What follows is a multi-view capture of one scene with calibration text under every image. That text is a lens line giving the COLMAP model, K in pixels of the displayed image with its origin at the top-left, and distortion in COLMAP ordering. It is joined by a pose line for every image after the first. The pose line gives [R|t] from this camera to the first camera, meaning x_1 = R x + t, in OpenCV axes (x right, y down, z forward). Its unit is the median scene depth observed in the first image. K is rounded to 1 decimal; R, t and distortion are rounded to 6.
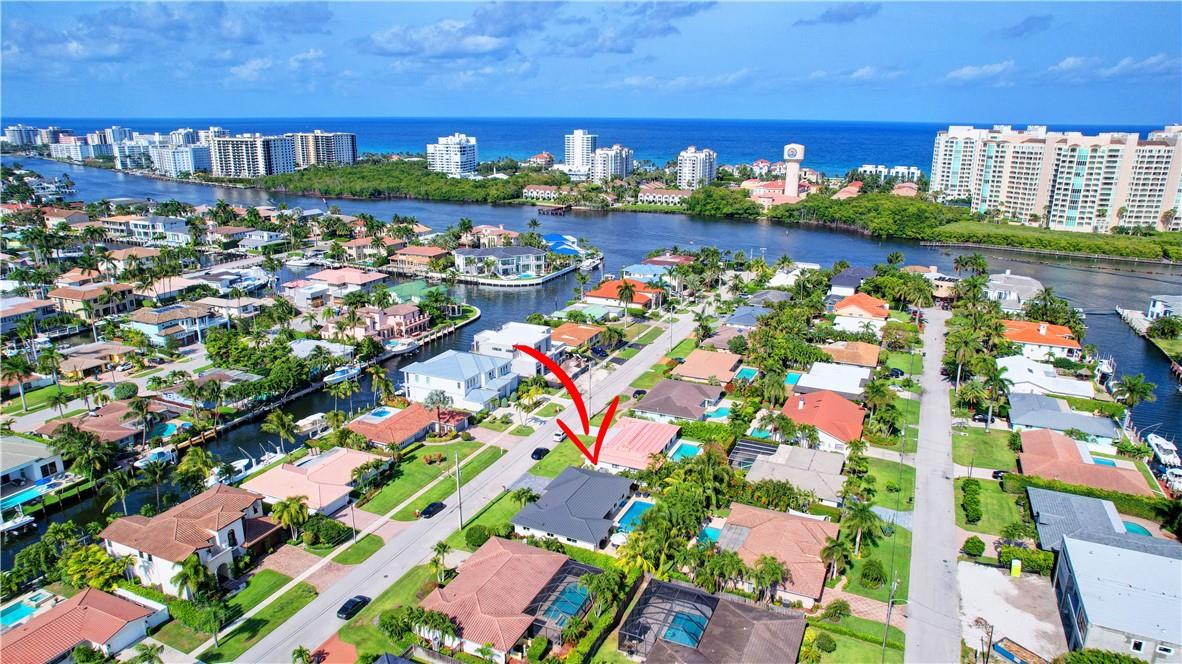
lens RADIAL K [[752.7, 0, 587.1], [0, 752.7, 331.3], [0, 0, 1]] dist [-0.061659, 0.055164]
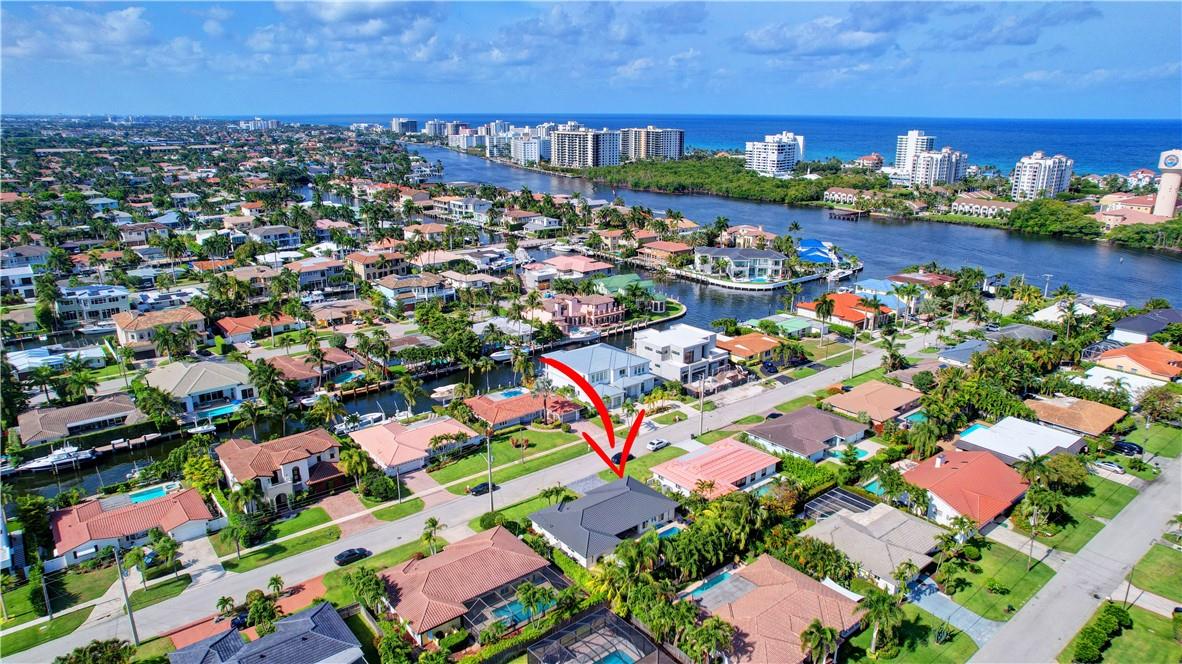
lens RADIAL K [[752.7, 0, 593.8], [0, 752.7, 332.6], [0, 0, 1]] dist [-0.061659, 0.055164]
pose [[0.896946, 0.124044, -0.424384, 0.166509], [-0.122303, 0.991994, 0.031463, -0.013770], [0.424889, 0.023683, 0.904936, 0.057346]]
